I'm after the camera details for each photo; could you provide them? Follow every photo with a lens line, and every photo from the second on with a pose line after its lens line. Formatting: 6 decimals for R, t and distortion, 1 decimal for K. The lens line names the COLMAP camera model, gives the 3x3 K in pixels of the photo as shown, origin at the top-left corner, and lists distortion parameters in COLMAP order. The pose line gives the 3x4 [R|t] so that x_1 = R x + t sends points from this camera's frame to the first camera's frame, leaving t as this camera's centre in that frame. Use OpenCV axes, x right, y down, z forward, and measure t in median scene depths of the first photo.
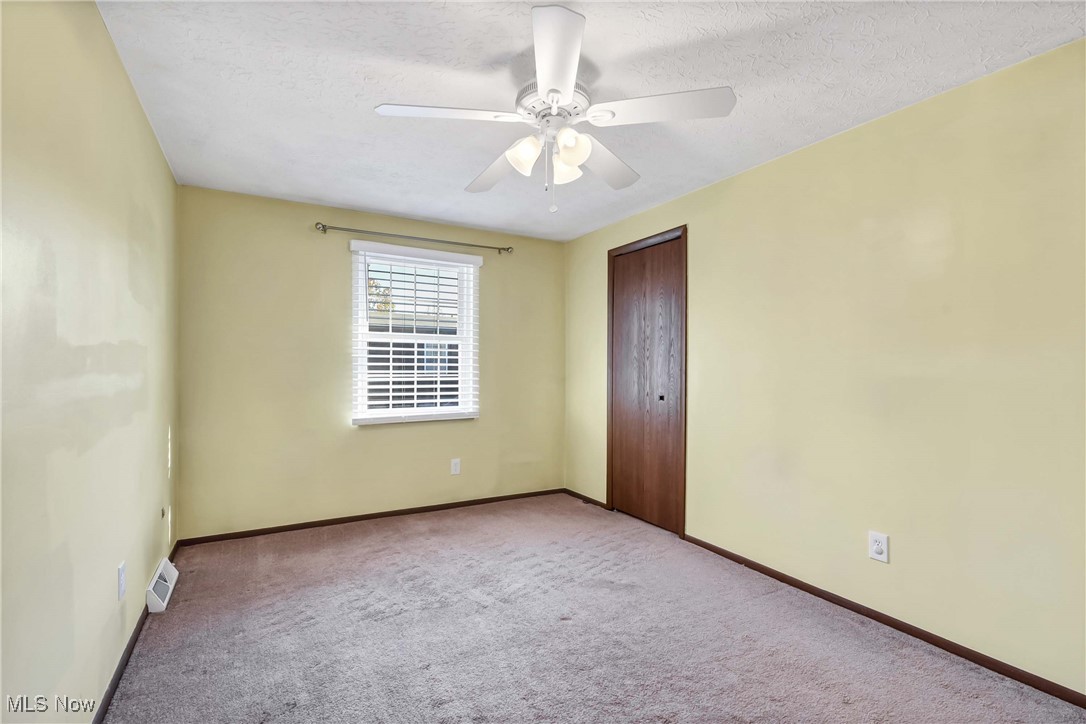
lens RADIAL K [[520.4, 0, 542.6], [0, 520.4, 363.8], [0, 0, 1]] dist [0.004517, -0.002923]
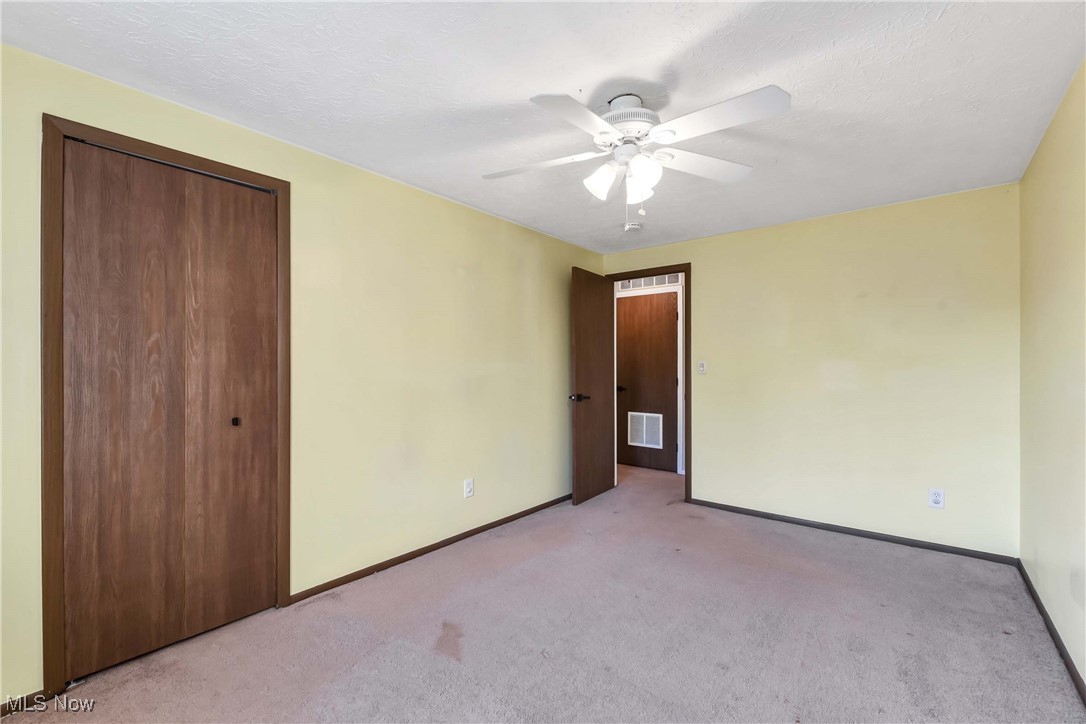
lens RADIAL K [[467.6, 0, 546.6], [0, 467.6, 365.7], [0, 0, 1]] dist [0.001929, -0.000255]
pose [[-0.393262, 0.002566, 0.919423, -0.495173], [-0.001596, 0.999993, -0.003474, -0.003574], [-0.919425, -0.002833, -0.393255, 0.926828]]
